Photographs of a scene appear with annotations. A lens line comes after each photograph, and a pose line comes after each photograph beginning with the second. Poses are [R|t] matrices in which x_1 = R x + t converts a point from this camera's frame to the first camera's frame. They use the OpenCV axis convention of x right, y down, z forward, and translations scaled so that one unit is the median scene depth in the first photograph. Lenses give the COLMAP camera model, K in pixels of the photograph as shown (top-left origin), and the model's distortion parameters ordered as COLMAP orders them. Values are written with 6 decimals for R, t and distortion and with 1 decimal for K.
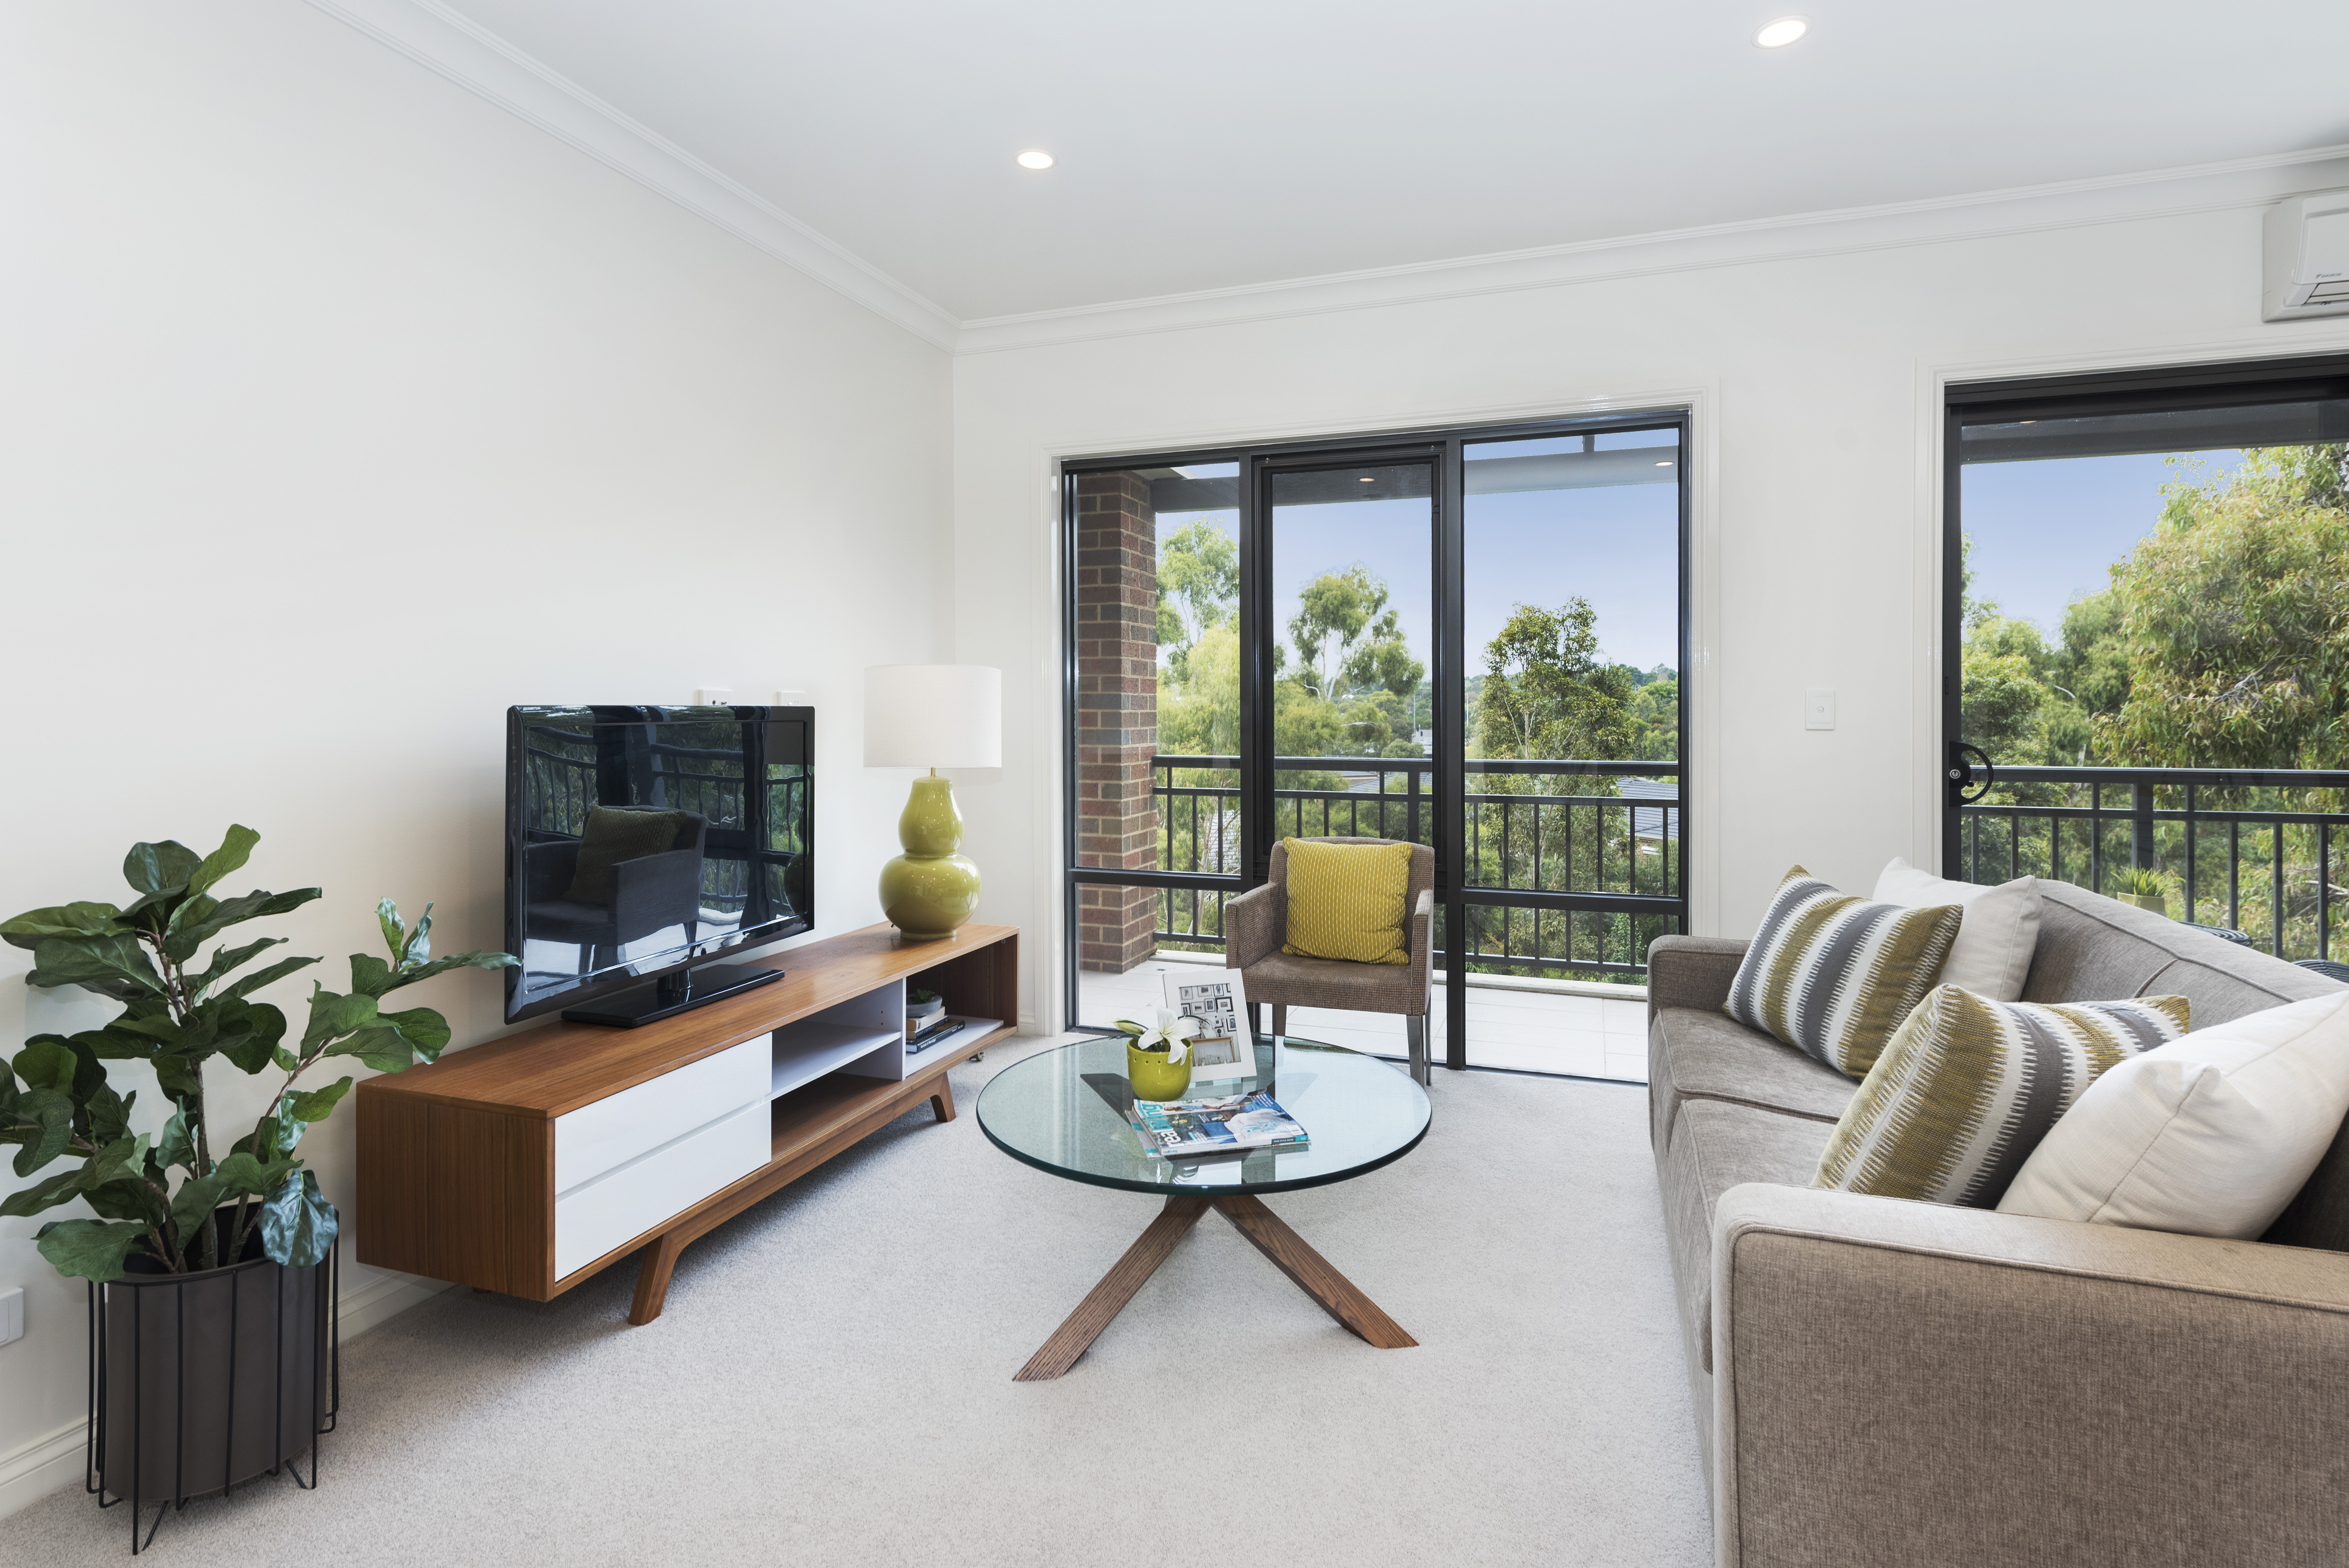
lens RADIAL K [[1153.2, 0, 1171.4], [0, 1153.2, 707.1], [0, 0, 1]] dist [-0.002909, -0.000855]
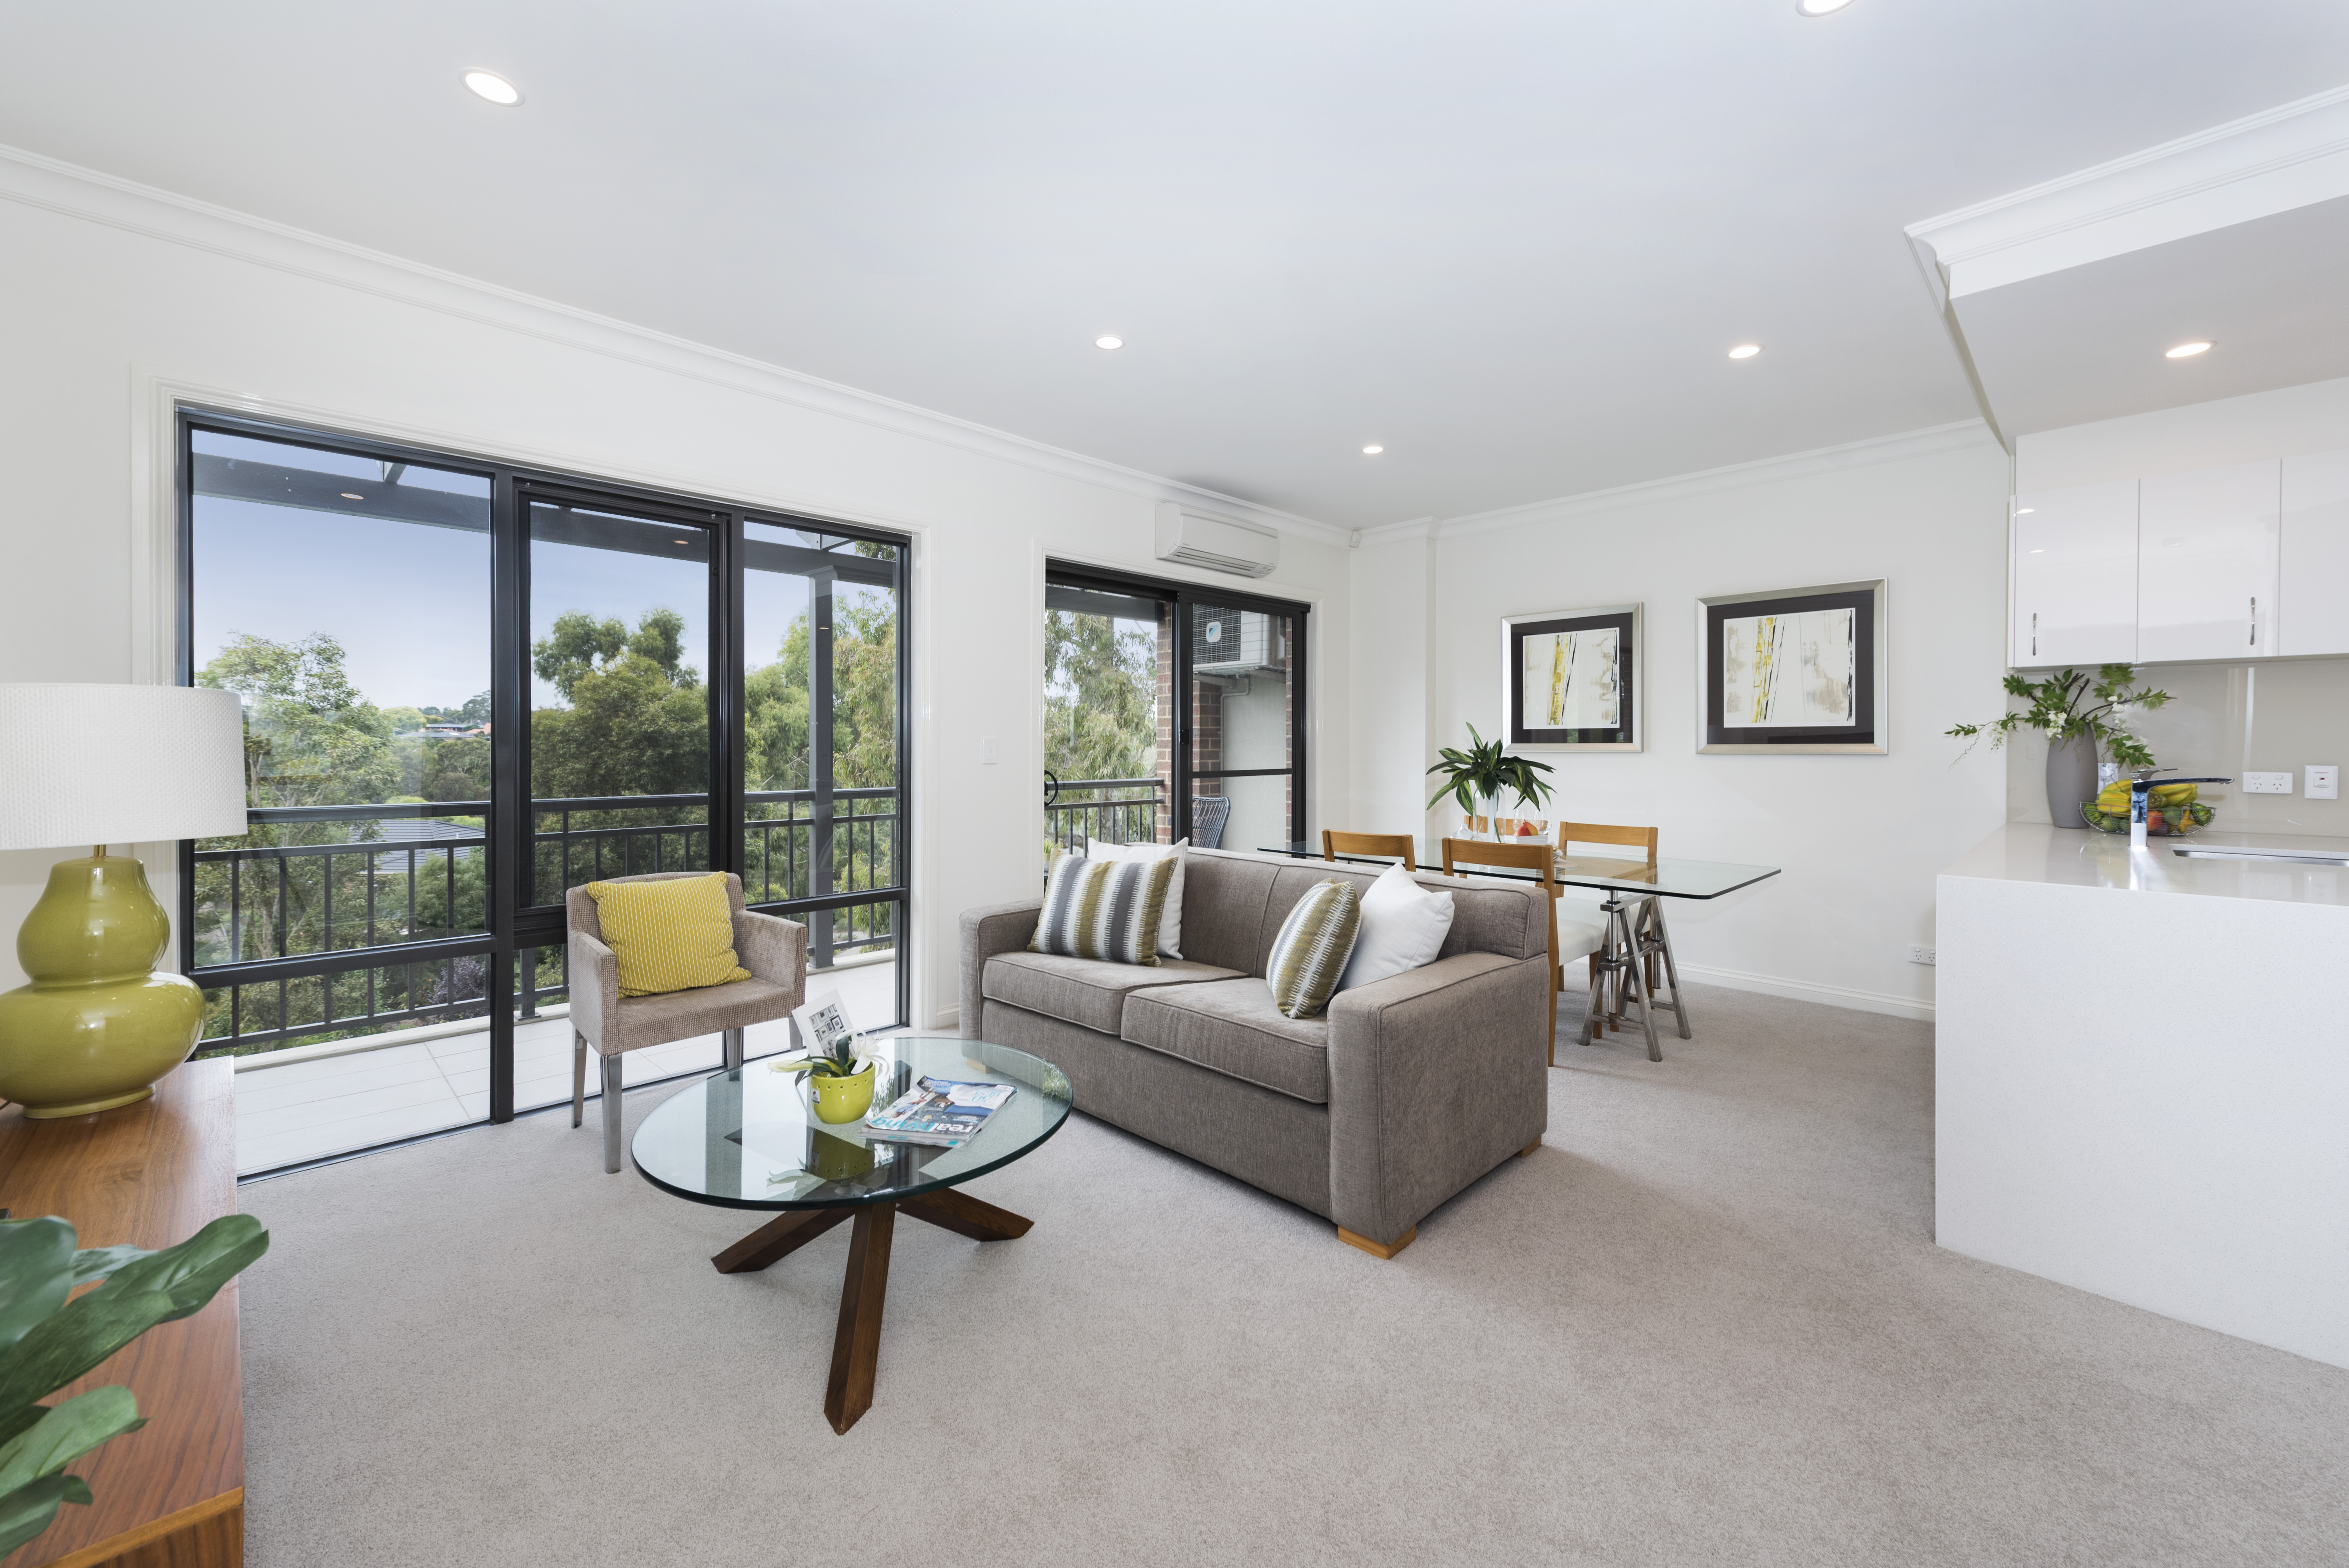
lens RADIAL K [[929.5, 0, 1171.9], [0, 929.5, 736.3], [0, 0, 1]] dist [0.001178, -0.000010]
pose [[0.428990, 0.011943, 0.903230, -0.392531], [-0.002017, 0.999923, -0.012264, -0.002701], [-0.903307, 0.003439, 0.428981, 0.212159]]
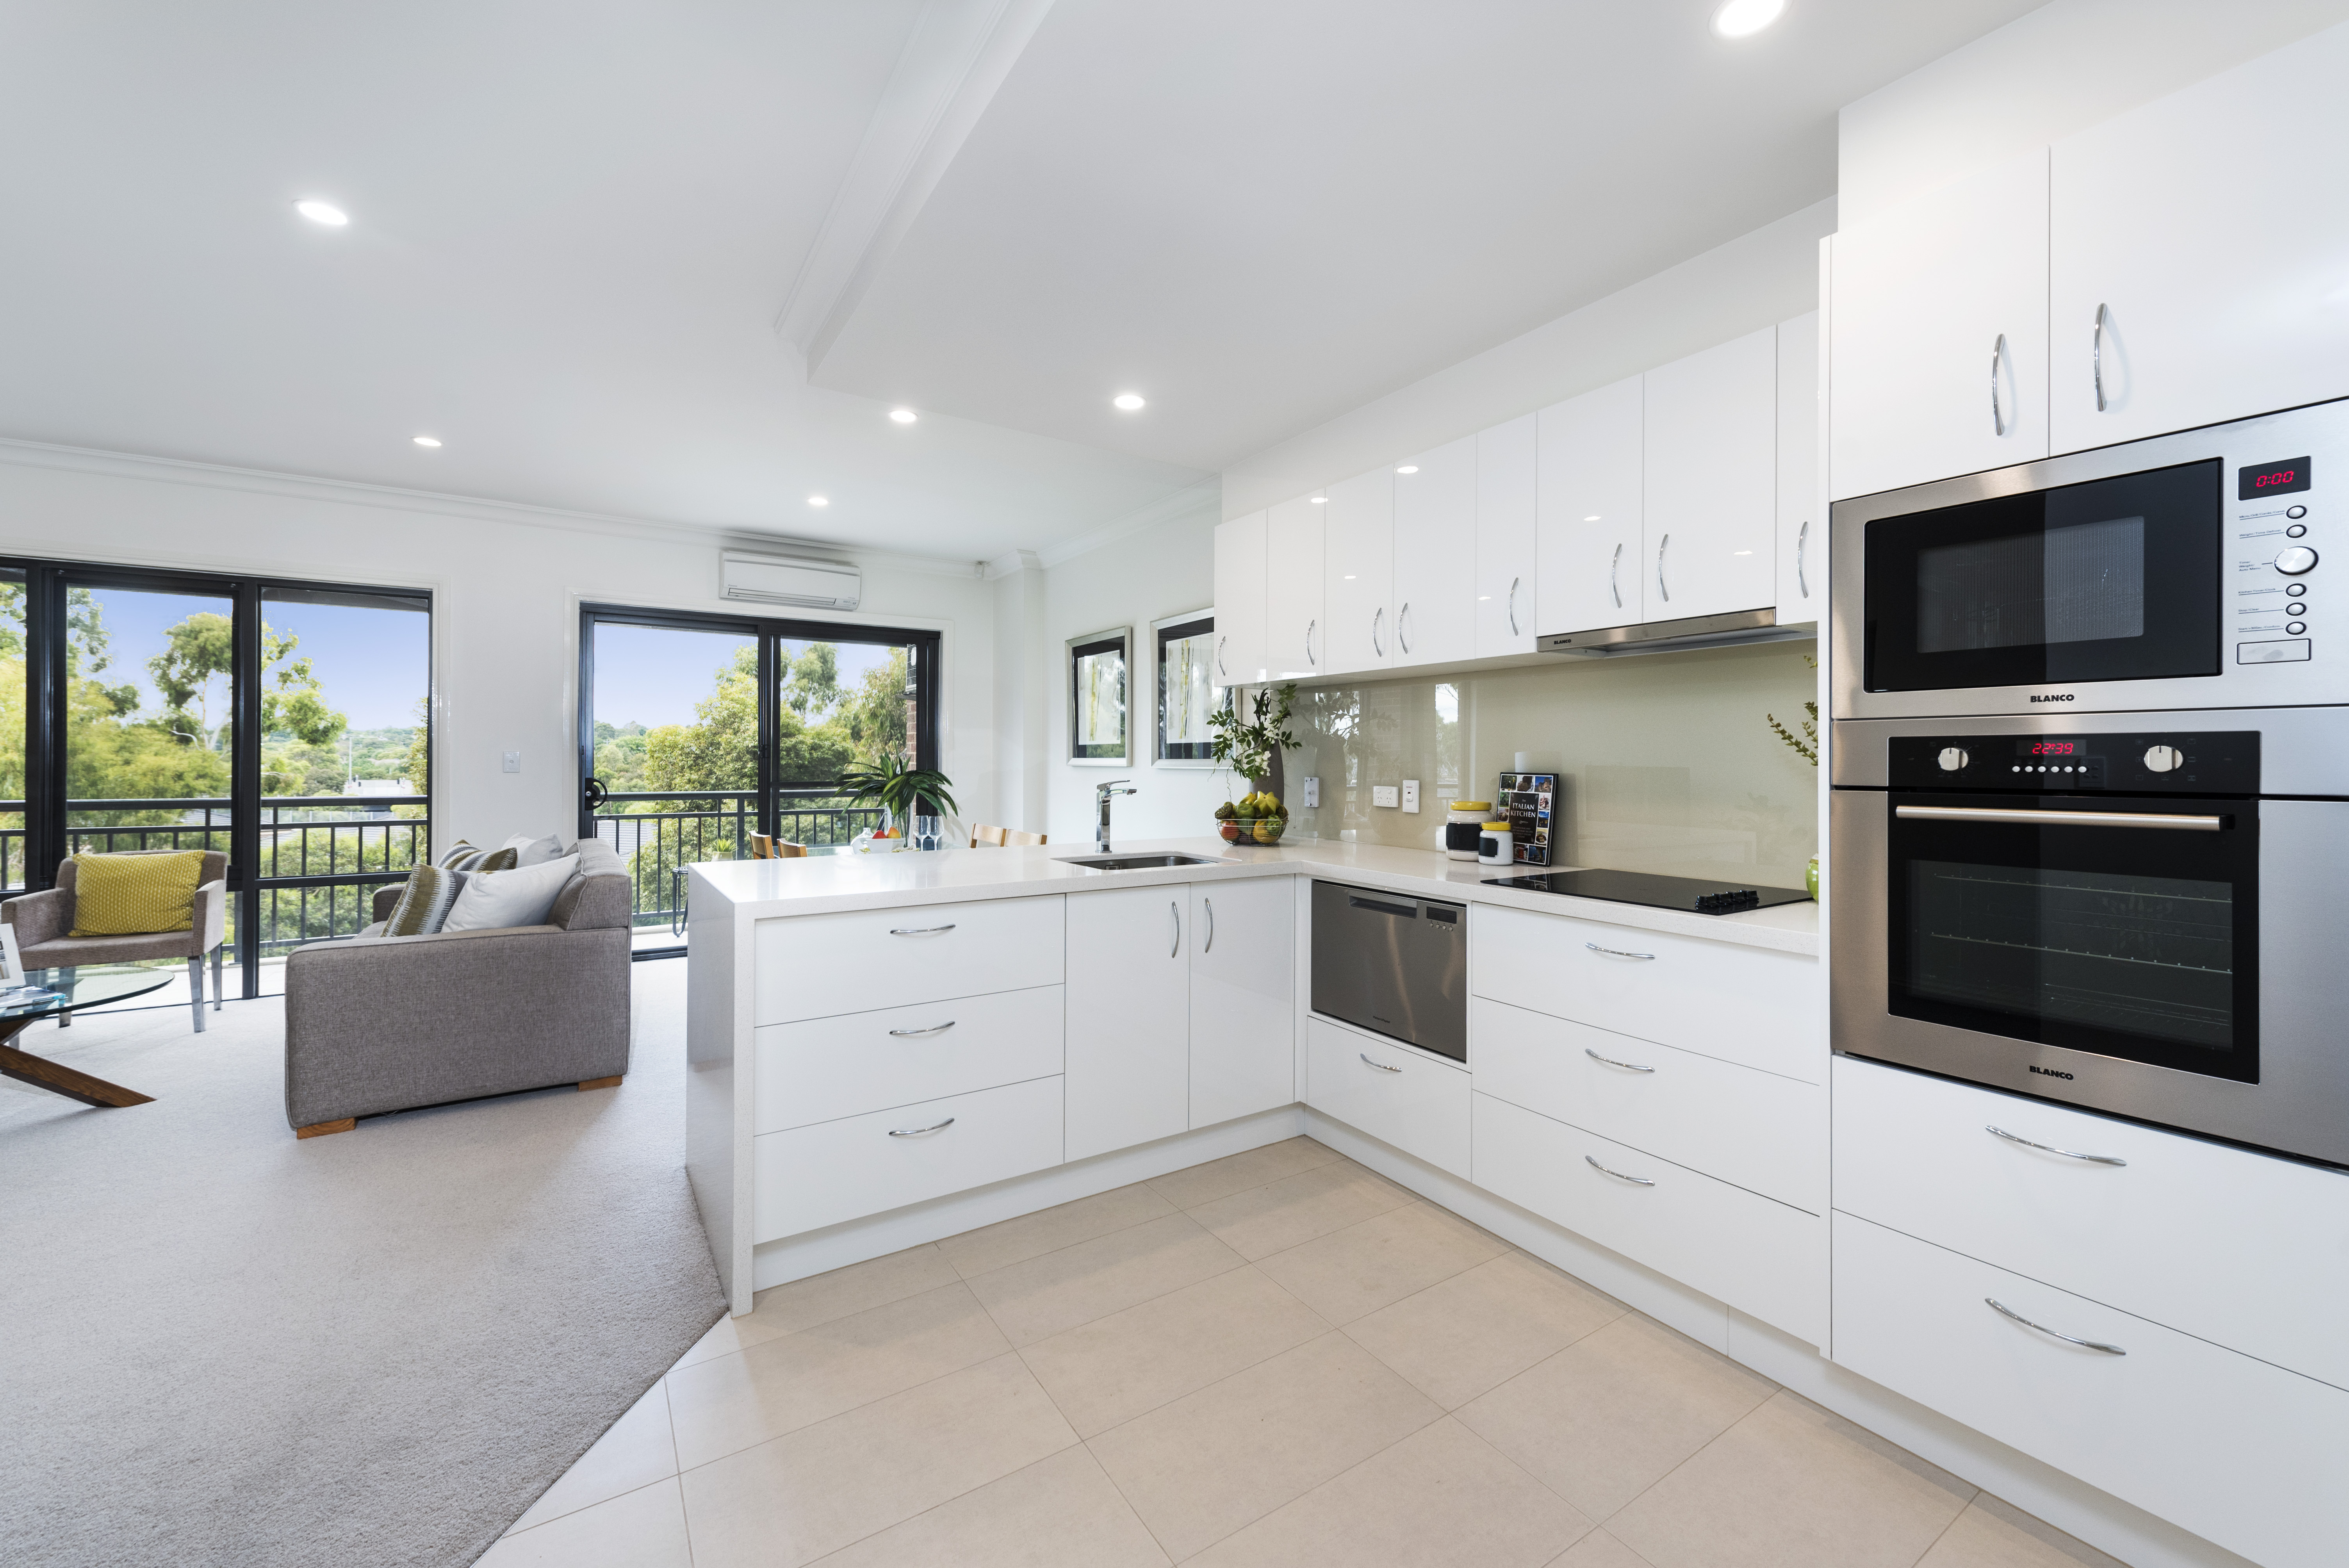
lens RADIAL K [[936.1, 0, 1177.6], [0, 936.1, 753.1], [0, 0, 1]] dist [0.001512, 0.000053]
pose [[0.598067, 0.012600, 0.801347, -0.012133], [-0.007196, 0.999921, -0.010352, -0.003322], [-0.801414, 0.000425, 0.598110, -0.686894]]
